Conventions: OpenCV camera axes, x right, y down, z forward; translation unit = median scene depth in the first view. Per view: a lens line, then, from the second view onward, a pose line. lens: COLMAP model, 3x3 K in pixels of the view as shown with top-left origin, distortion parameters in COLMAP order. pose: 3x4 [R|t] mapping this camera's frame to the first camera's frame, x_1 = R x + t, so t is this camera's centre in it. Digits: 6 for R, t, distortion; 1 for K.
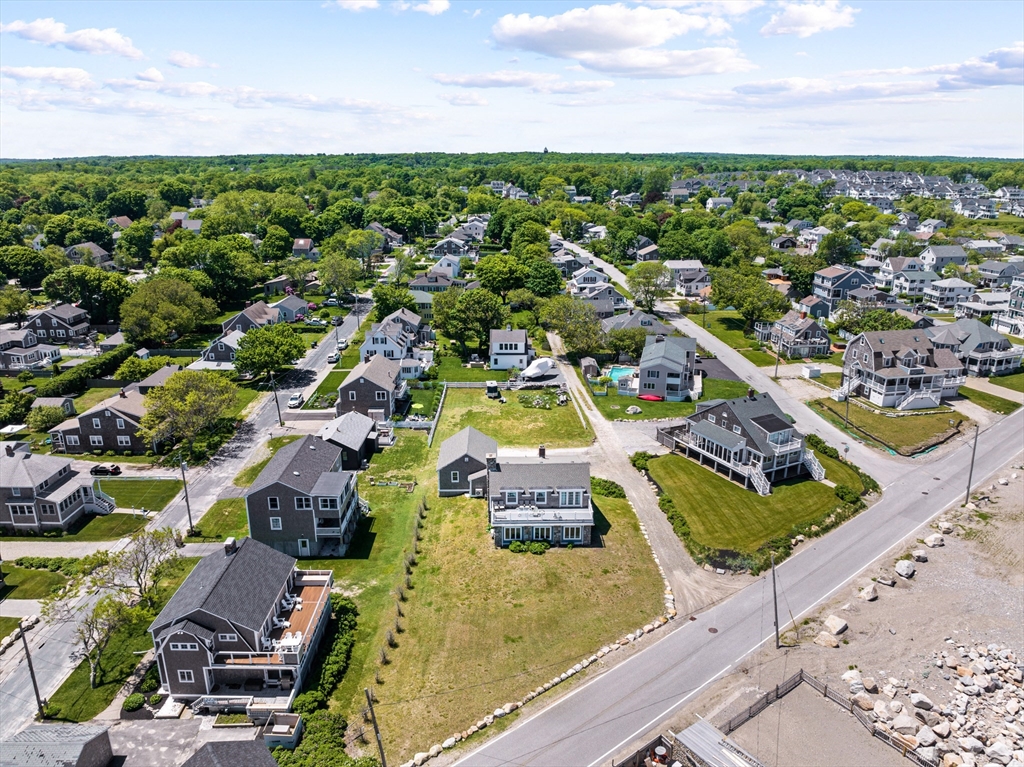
lens RADIAL K [[723.7, 0, 510.5], [0, 723.7, 385.3], [0, 0, 1]] dist [-0.032938, -0.007143]
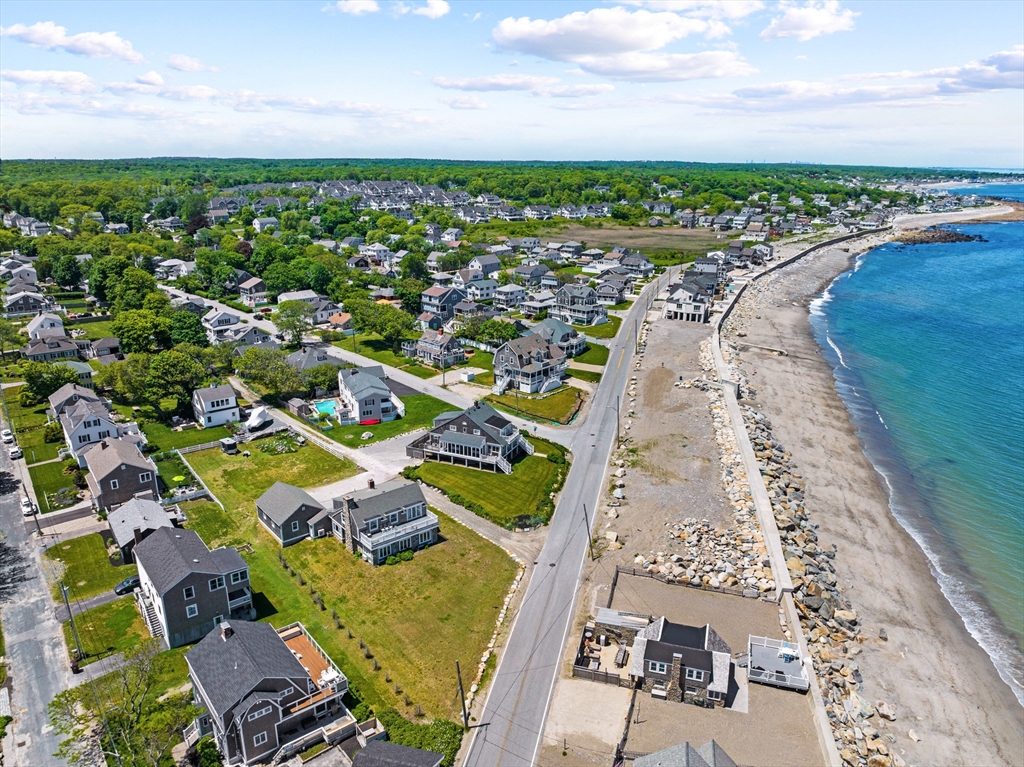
lens RADIAL K [[723.7, 0, 510.8], [0, 723.7, 386.8], [0, 0, 1]] dist [-0.032938, -0.007143]
pose [[0.785964, -0.183019, 0.590563, -0.339649], [0.183553, 0.981190, 0.059790, -0.073899], [-0.590397, 0.061407, 0.804774, -0.106784]]
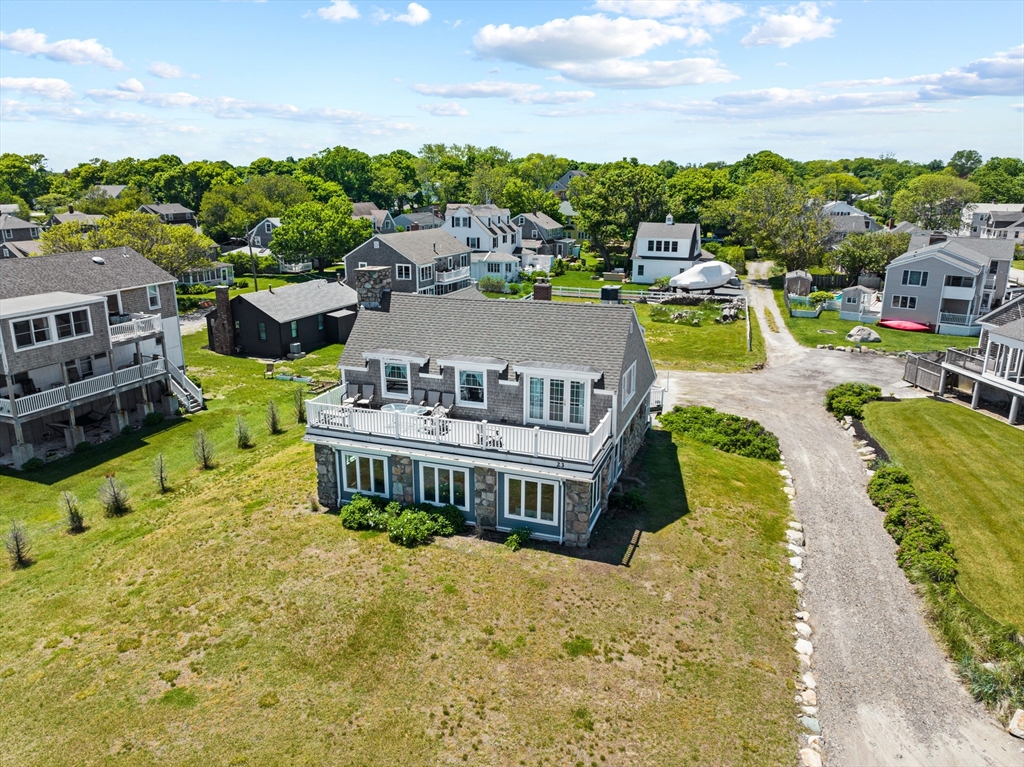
lens RADIAL K [[723.7, 0, 510.7], [0, 723.7, 386.3], [0, 0, 1]] dist [-0.032938, -0.007143]
pose [[0.934278, 0.101304, -0.341850, 0.118328], [-0.112643, 0.993545, -0.013426, 0.105739], [0.338283, 0.051051, 0.939659, 0.461124]]
